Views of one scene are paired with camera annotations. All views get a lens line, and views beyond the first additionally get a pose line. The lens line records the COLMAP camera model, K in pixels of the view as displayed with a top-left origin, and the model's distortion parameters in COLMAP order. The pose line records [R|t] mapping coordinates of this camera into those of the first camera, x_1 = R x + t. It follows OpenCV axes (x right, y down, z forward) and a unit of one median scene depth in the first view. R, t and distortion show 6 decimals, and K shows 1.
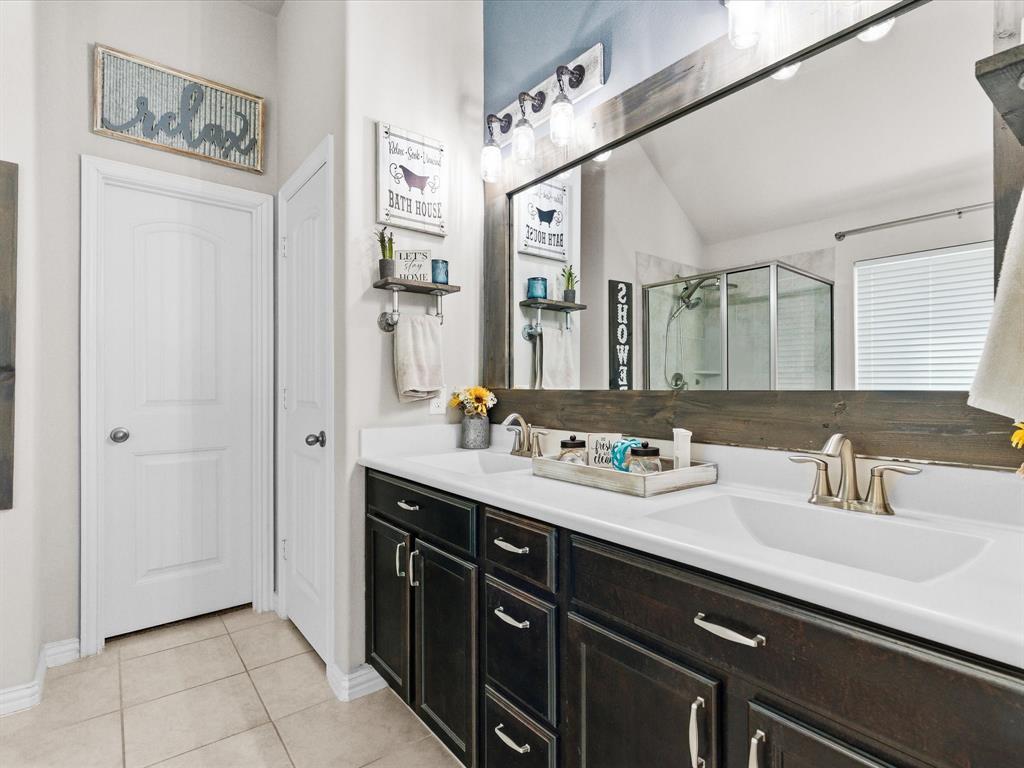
lens RADIAL K [[516.8, 0, 510.8], [0, 516.8, 387.3], [0, 0, 1]] dist [0.000572, 0.000196]
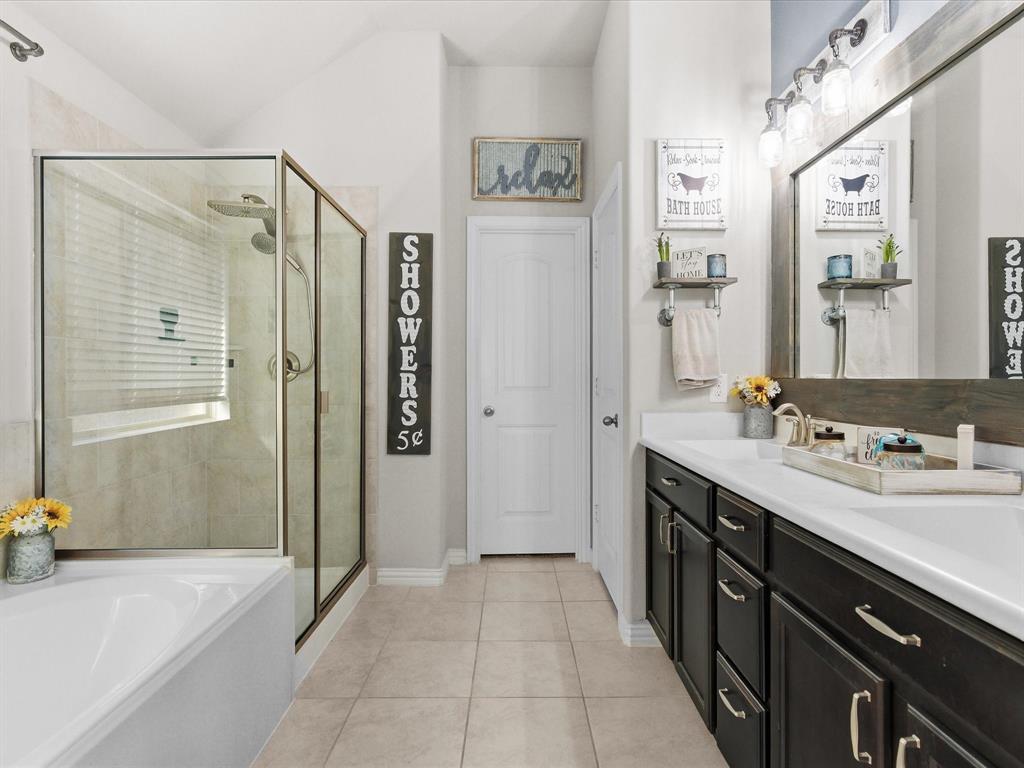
lens RADIAL K [[516.8, 0, 513.4], [0, 516.8, 378.8], [0, 0, 1]] dist [0.000572, 0.000196]
pose [[0.790585, 0.001877, -0.612349, 0.174670], [-0.001264, 0.999998, 0.001433, 0.003389], [0.612350, -0.000359, 0.790586, -0.073419]]
